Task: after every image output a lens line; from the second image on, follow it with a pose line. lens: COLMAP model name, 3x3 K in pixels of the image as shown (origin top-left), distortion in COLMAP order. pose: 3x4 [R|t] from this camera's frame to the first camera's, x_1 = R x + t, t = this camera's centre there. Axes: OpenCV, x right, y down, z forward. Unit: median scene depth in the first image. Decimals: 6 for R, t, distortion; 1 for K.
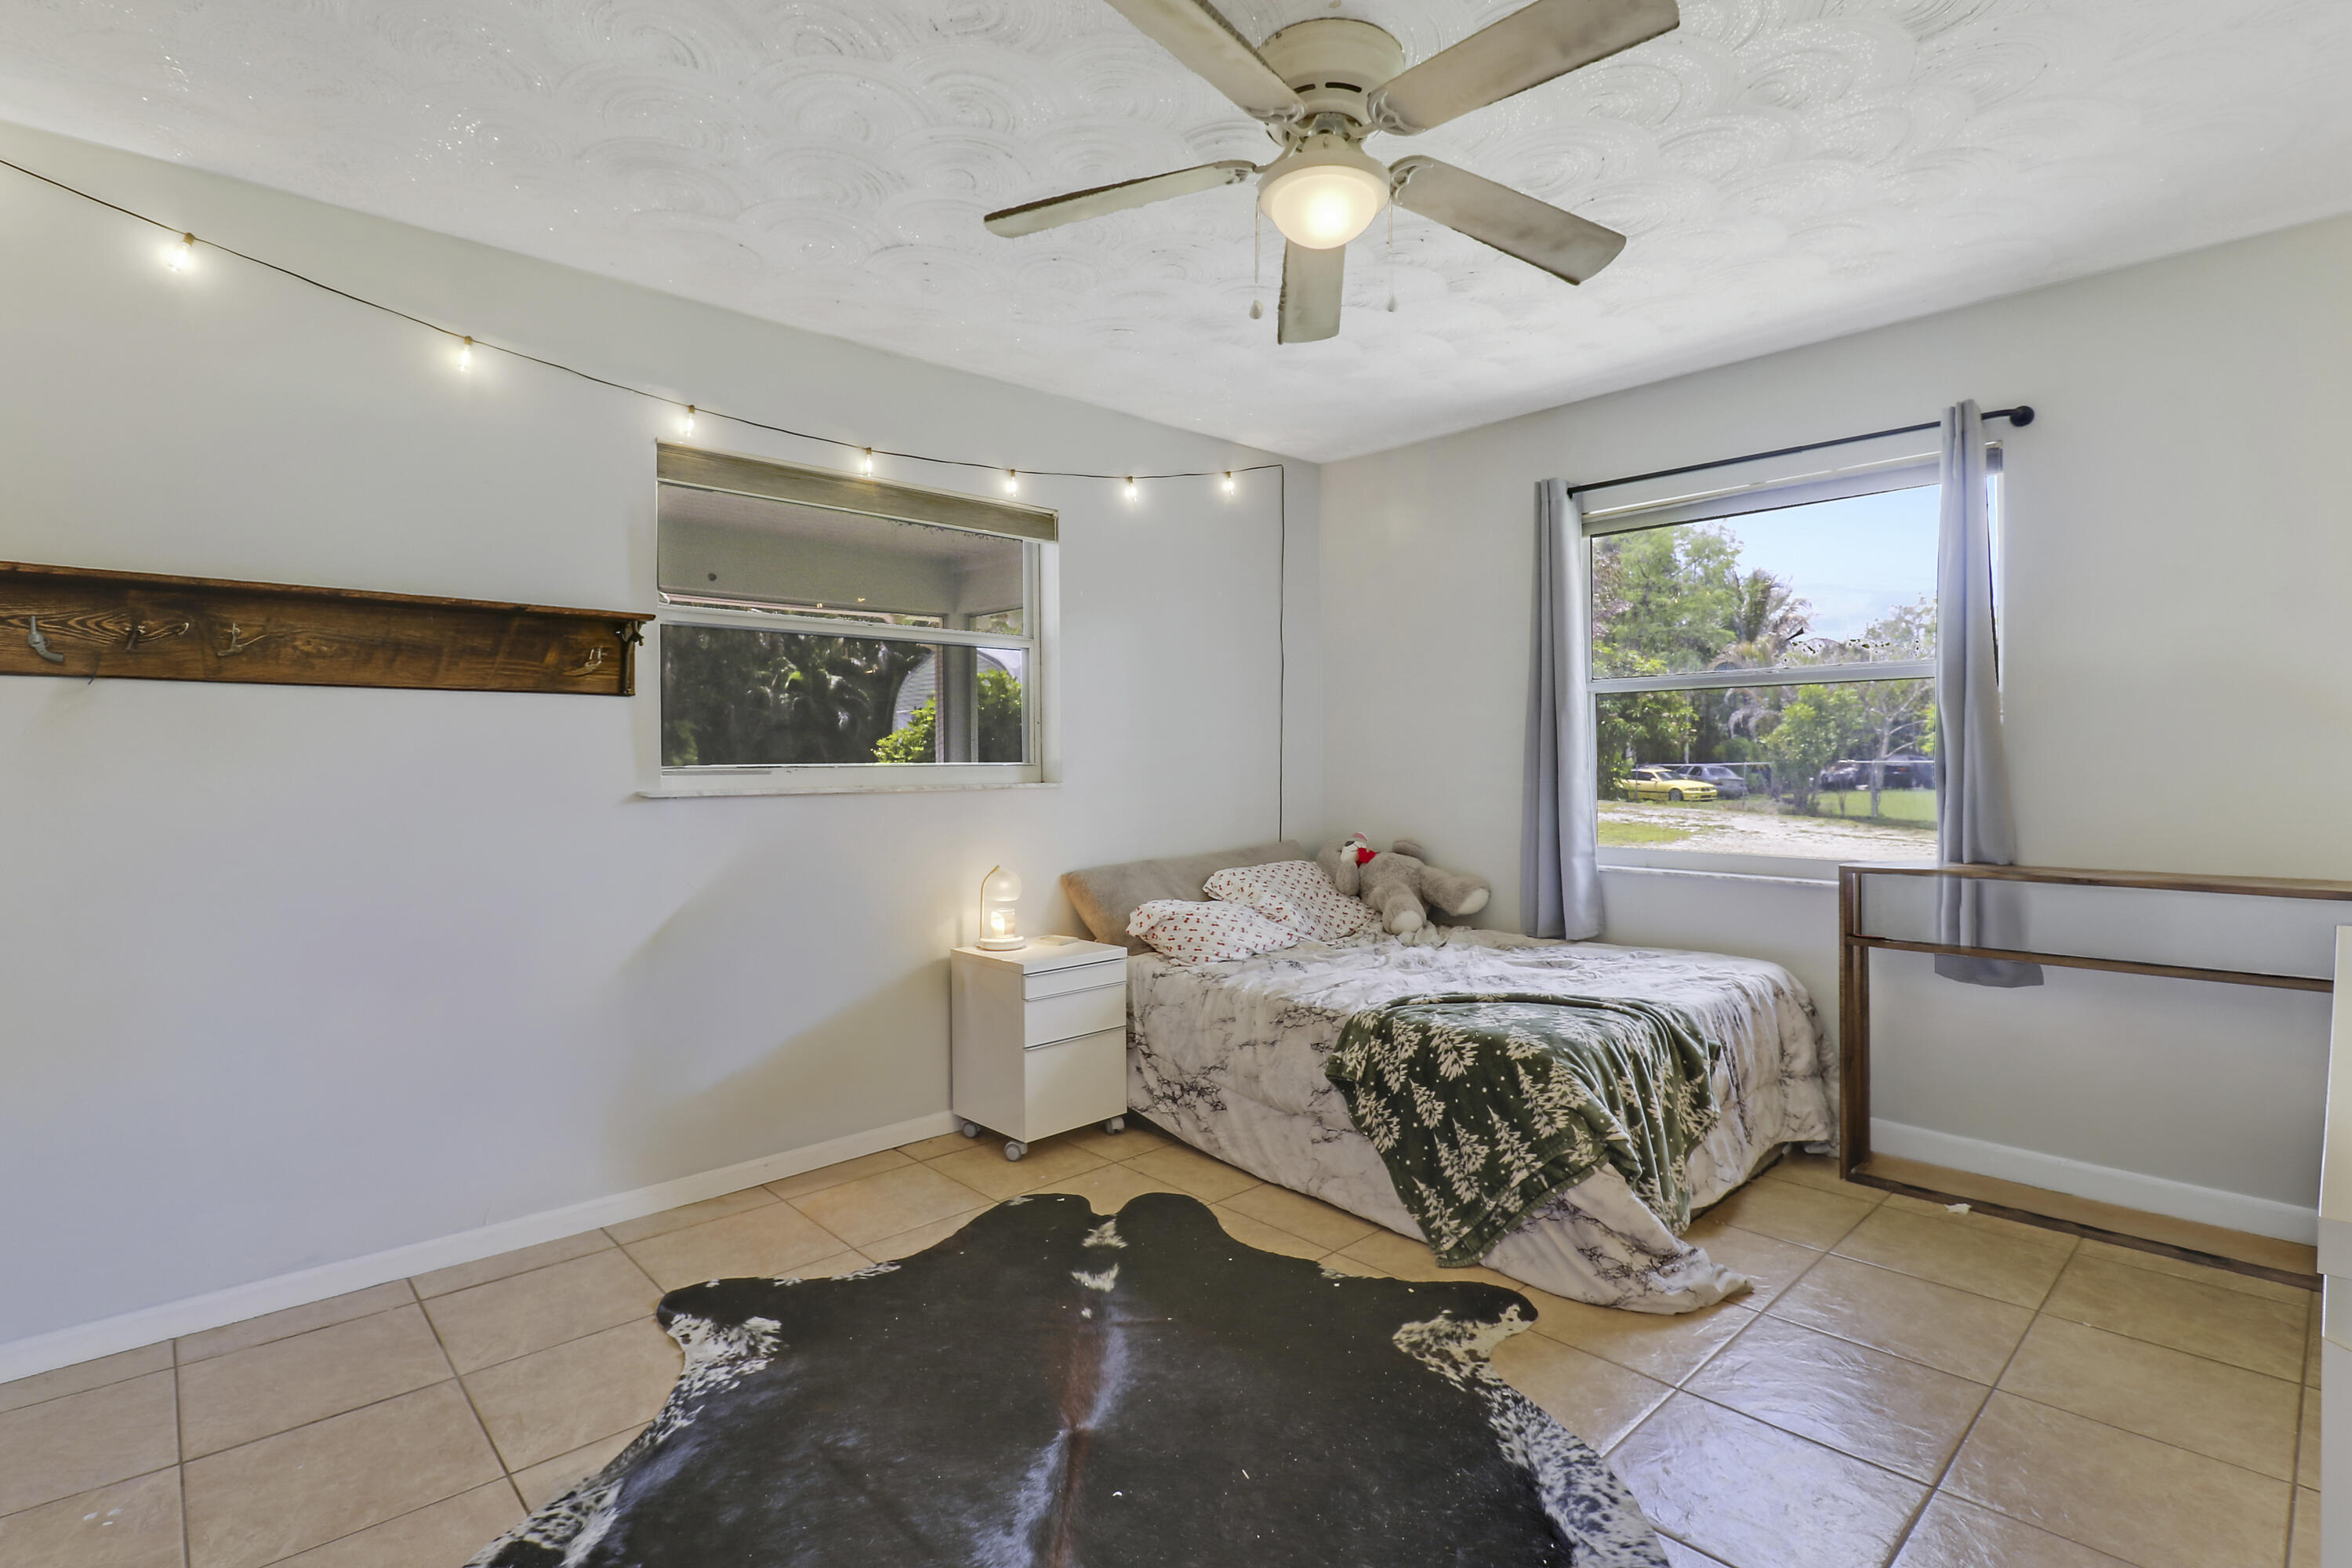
lens RADIAL K [[1107.5, 0, 1165.1], [0, 1107.5, 763.7], [0, 0, 1]] dist [-0.010521, -0.001698]
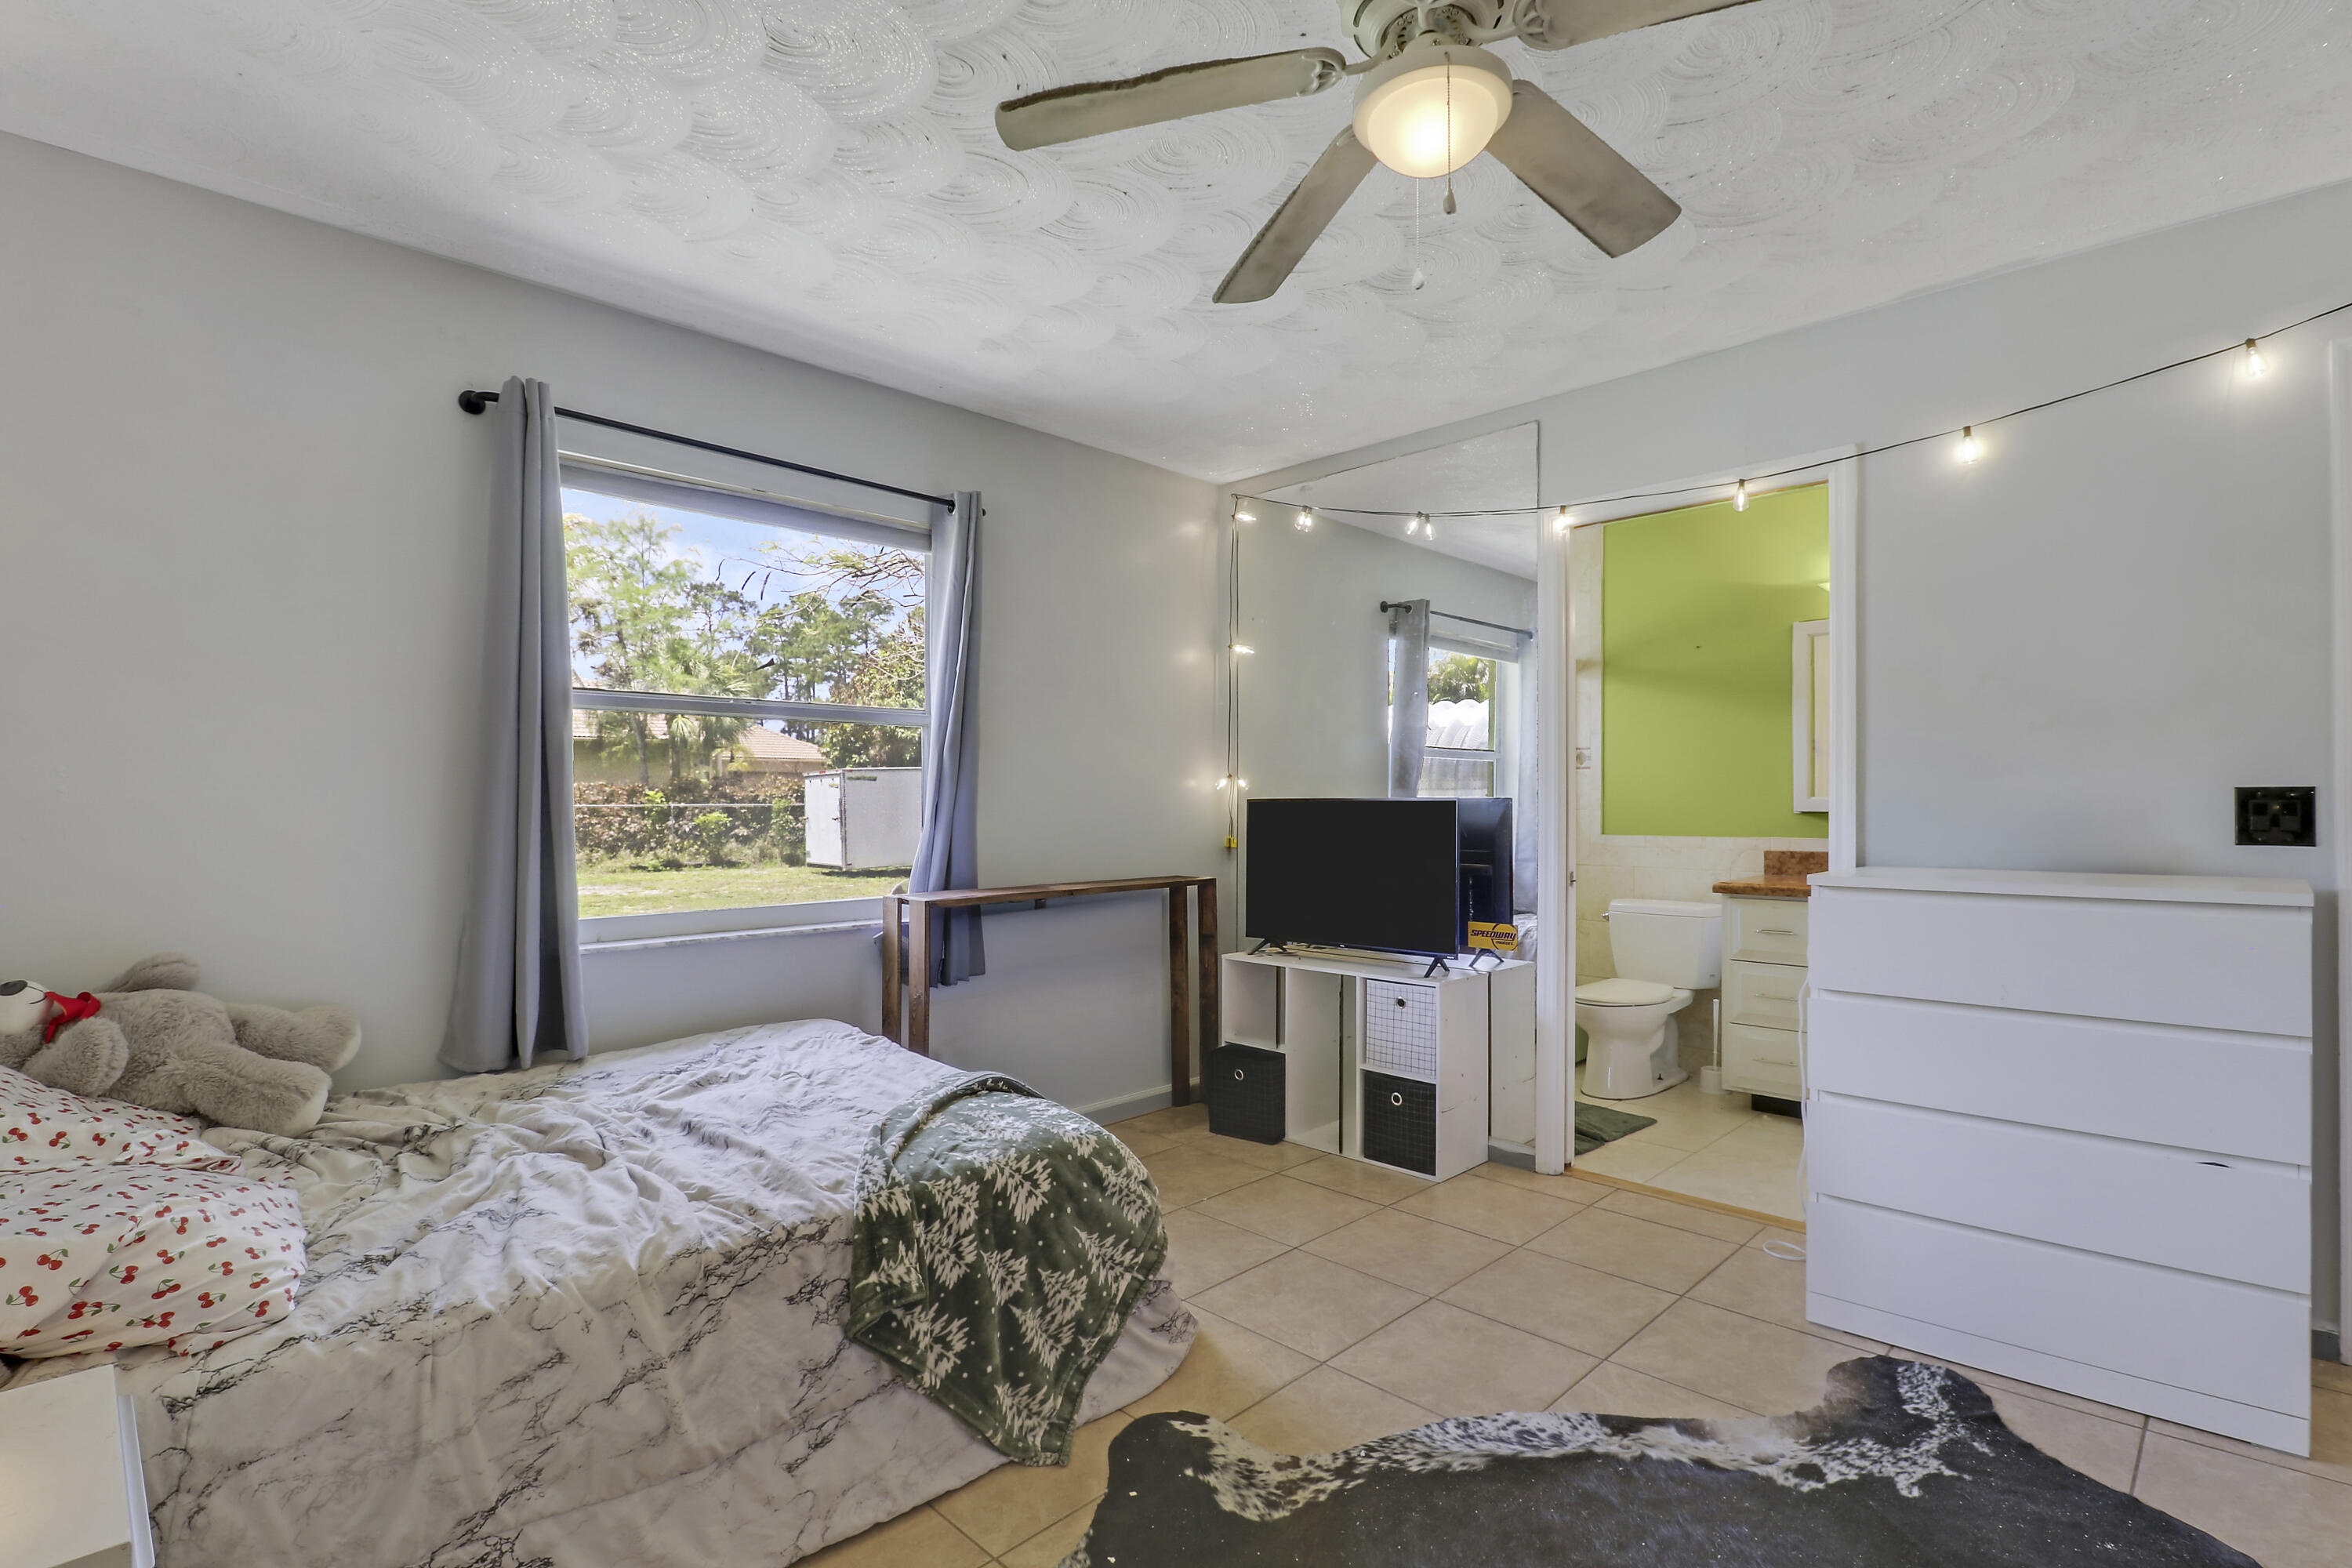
lens RADIAL K [[1114.1, 0, 1208.3], [0, 1114.1, 791.3], [0, 0, 1]] dist [-0.000706, -0.012883]
pose [[-0.059636, 0.008541, 0.998184, -0.514623], [0.006580, 0.999945, -0.008163, -0.000035], [-0.998199, 0.006082, -0.059689, 0.931126]]
